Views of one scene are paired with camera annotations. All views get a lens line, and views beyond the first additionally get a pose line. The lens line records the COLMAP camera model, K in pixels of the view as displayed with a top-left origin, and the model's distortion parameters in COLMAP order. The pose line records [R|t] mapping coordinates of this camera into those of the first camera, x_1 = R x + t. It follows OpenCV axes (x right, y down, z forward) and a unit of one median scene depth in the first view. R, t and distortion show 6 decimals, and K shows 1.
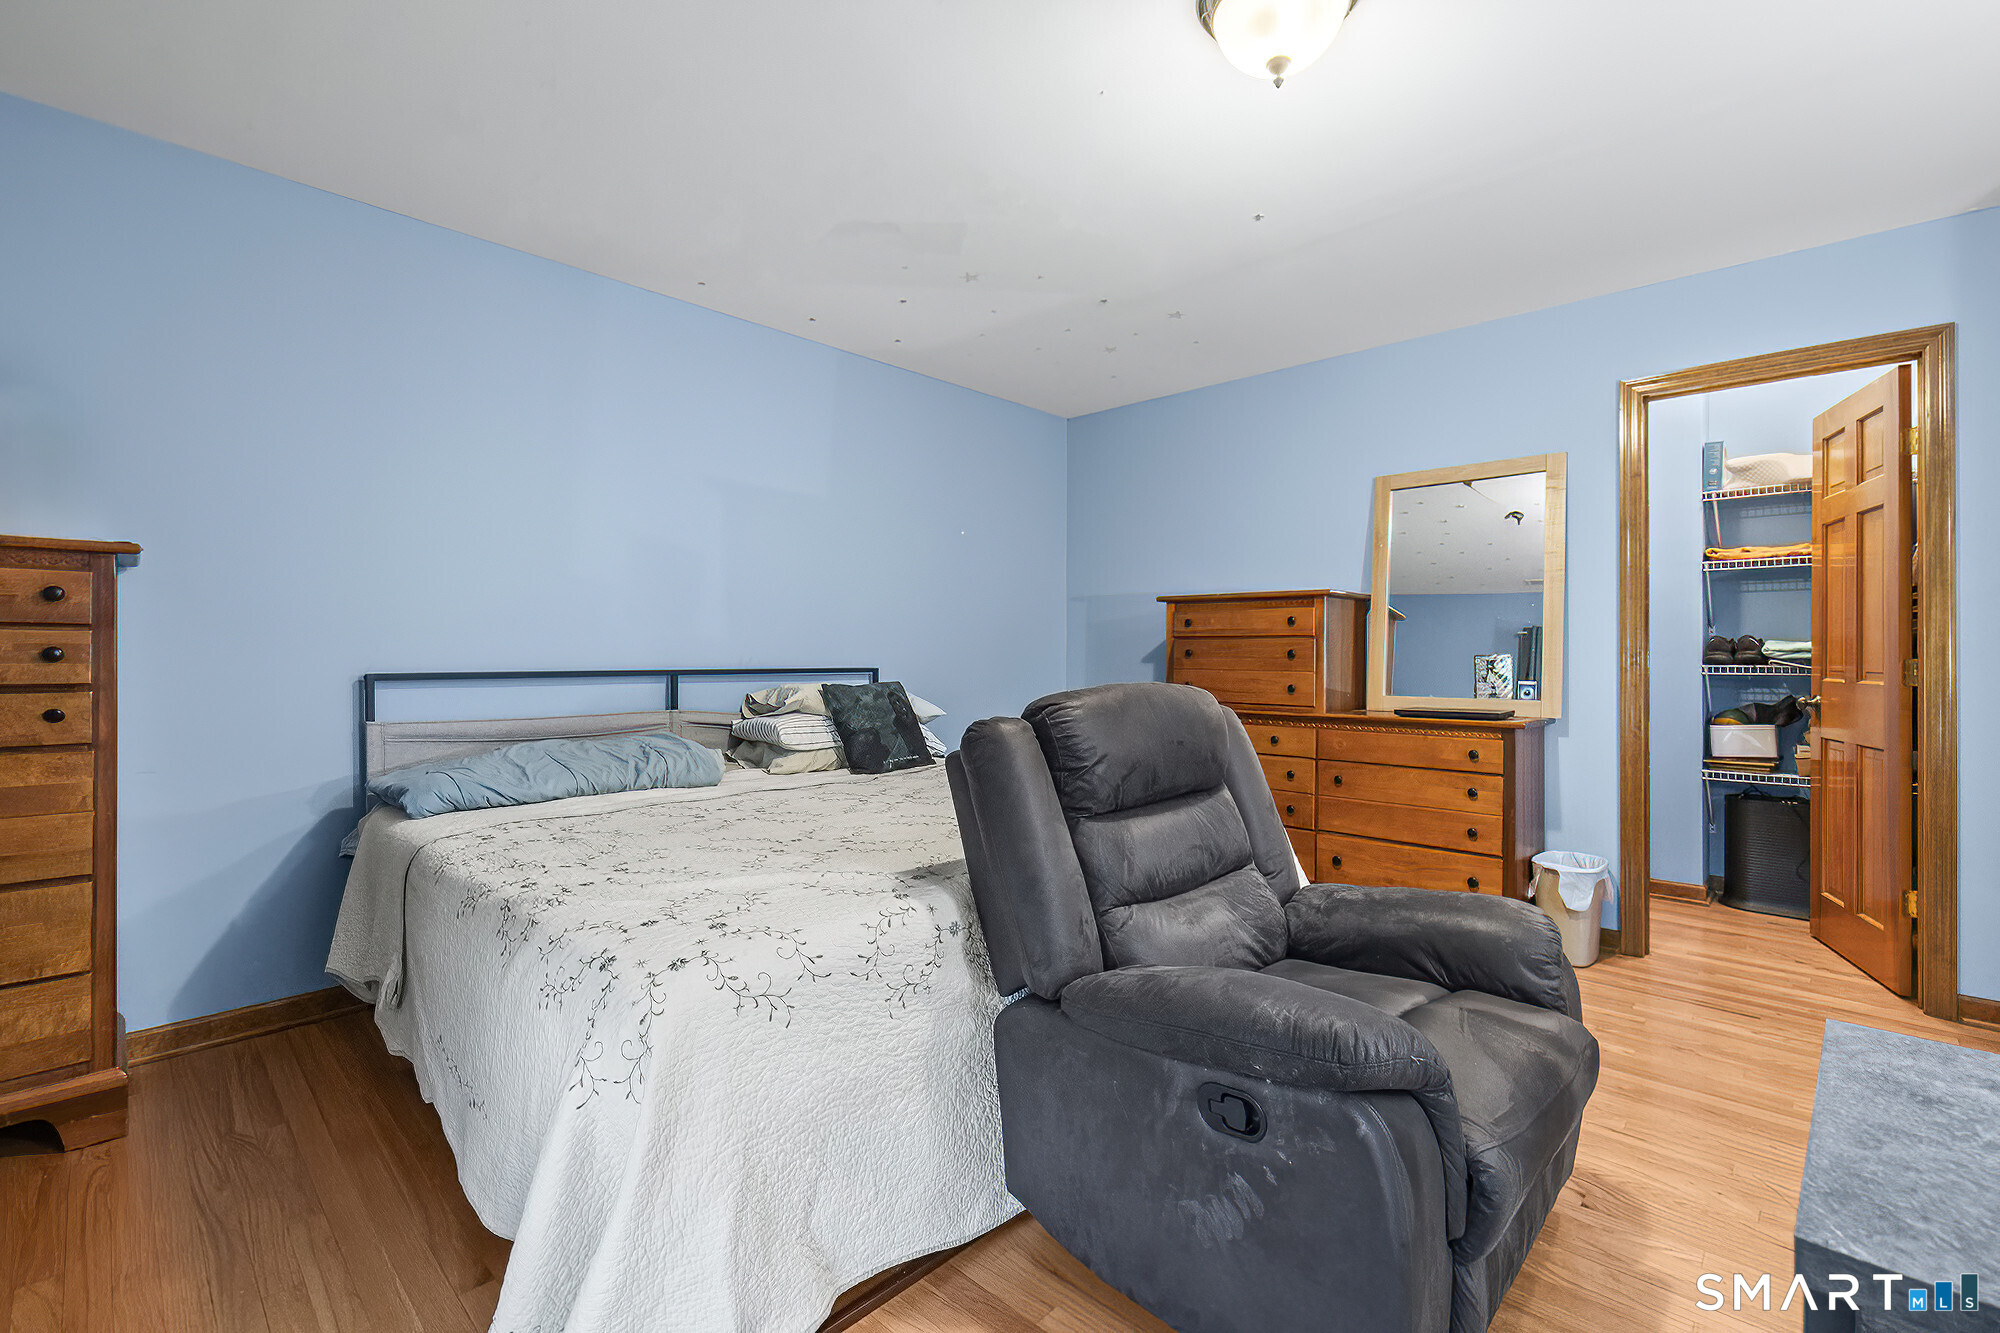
lens RADIAL K [[876.9, 0, 1013.1], [0, 876.9, 648.1], [0, 0, 1]] dist [0.002540, 0.000171]
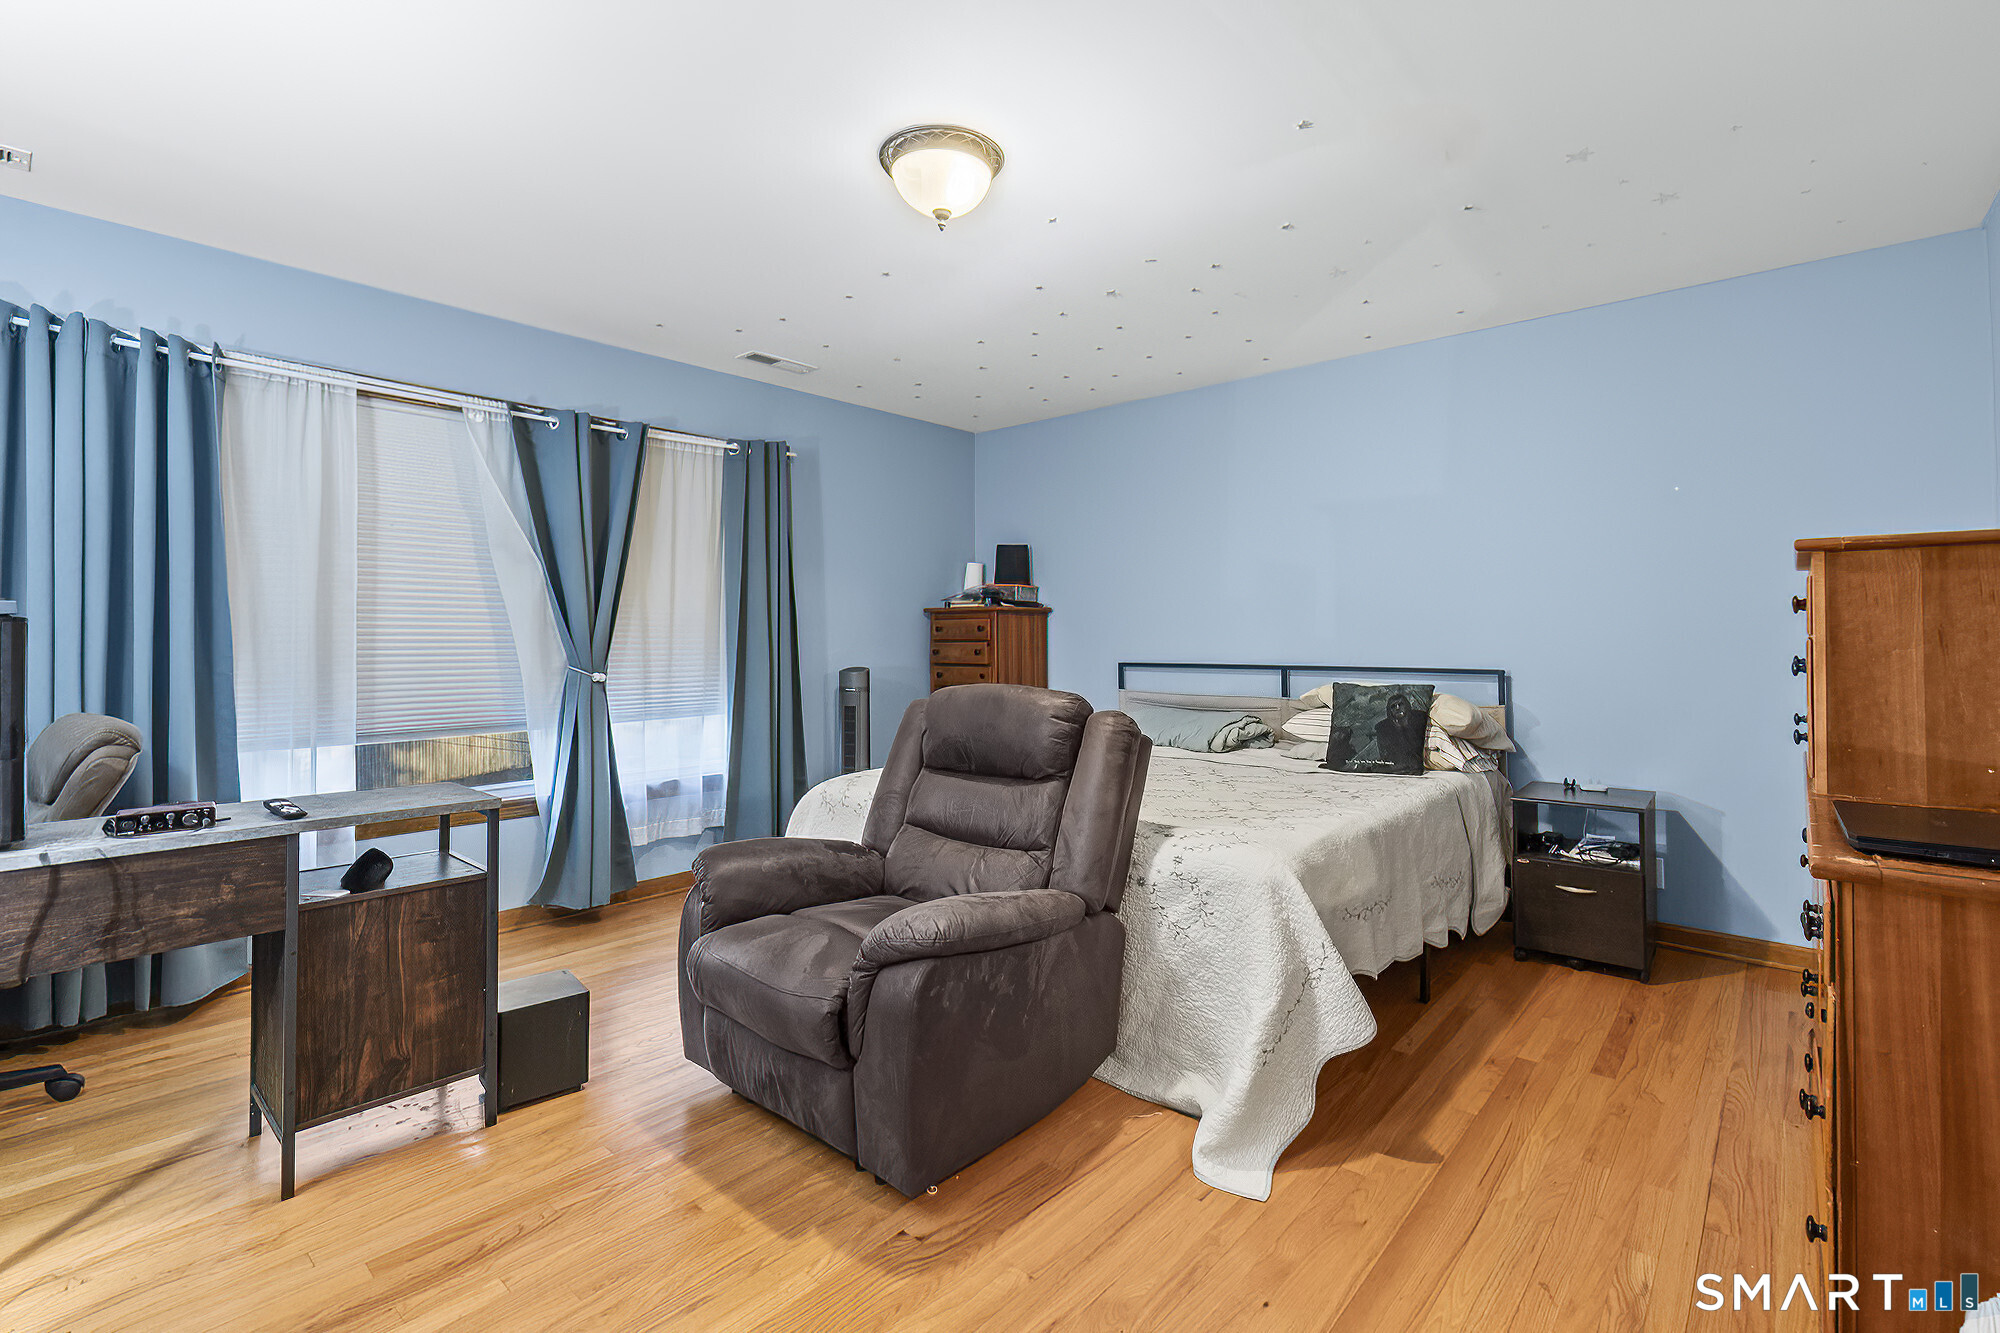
lens RADIAL K [[876.9, 0, 1013.1], [0, 876.9, 648.1], [0, 0, 1]] dist [0.002540, 0.000171]
pose [[0.044395, 0.008273, -0.998980, 0.863387], [0.010548, 0.999906, 0.008749, -0.014684], [0.998958, -0.010925, 0.044304, 0.575515]]
